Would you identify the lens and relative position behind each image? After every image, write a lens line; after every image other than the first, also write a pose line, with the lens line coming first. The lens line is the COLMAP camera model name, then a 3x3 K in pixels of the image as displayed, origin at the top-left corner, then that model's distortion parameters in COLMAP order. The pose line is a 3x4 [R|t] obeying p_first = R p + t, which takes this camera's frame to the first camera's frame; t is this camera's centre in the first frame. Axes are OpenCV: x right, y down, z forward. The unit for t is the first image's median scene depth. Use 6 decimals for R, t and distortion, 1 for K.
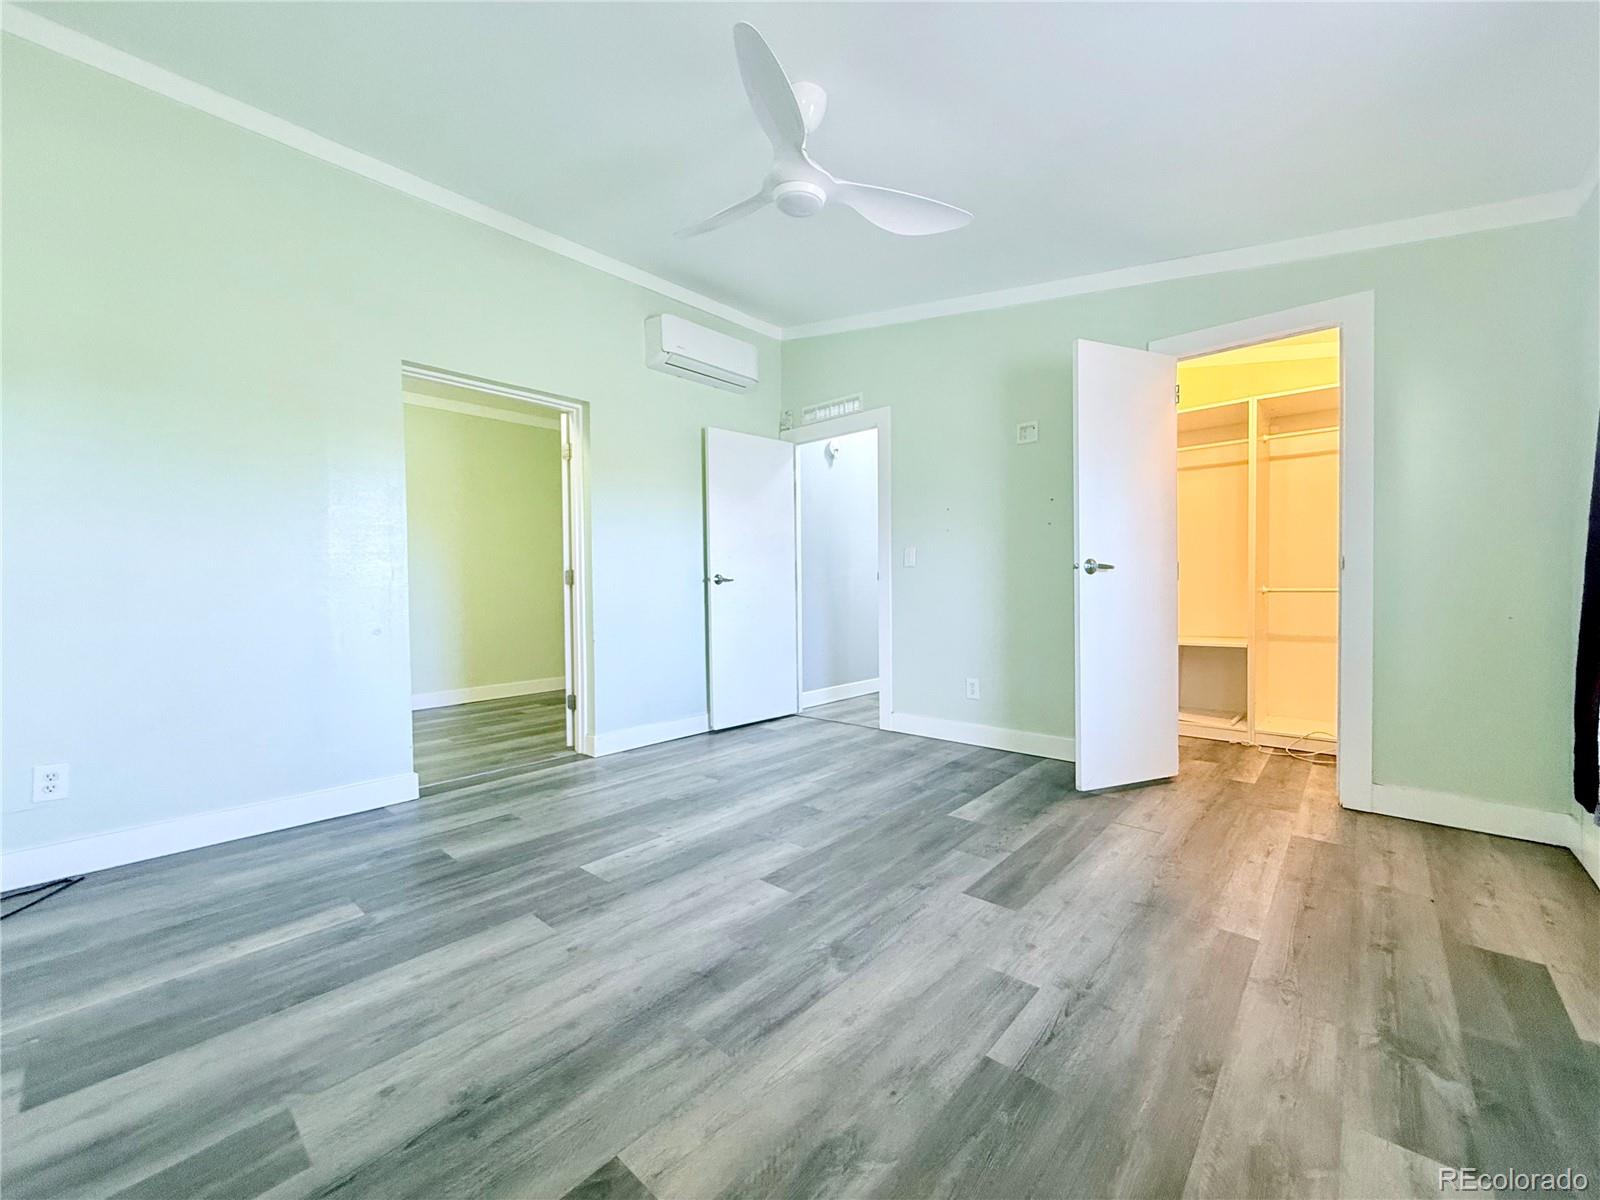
lens RADIAL K [[638.4, 0, 800.9], [0, 638.4, 595.4], [0, 0, 1]] dist [-0.002988, 0.000682]
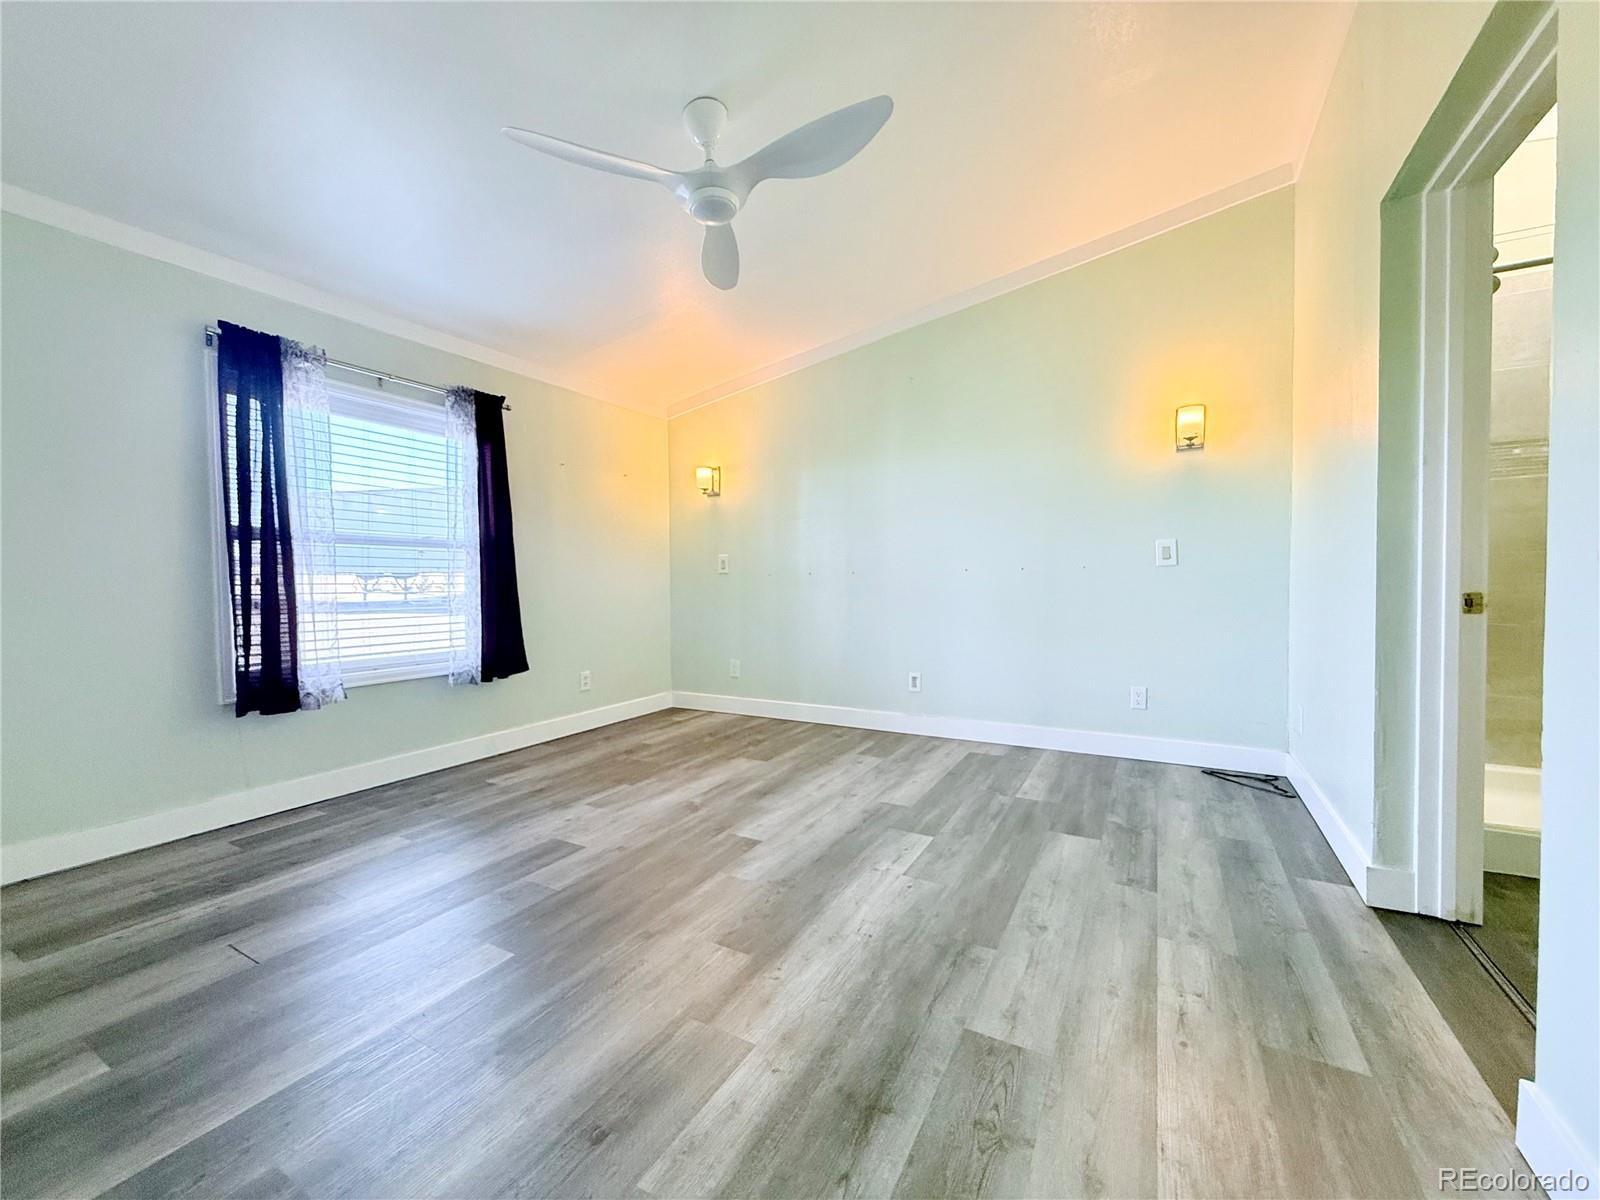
lens RADIAL K [[638.4, 0, 801.4], [0, 638.4, 600.0], [0, 0, 1]] dist [-0.002988, 0.000682]
pose [[-0.975966, 0.030480, -0.215779, 0.105531], [0.021040, 0.998724, 0.045911, -0.034109], [0.216903, 0.040267, -0.975362, 2.202192]]
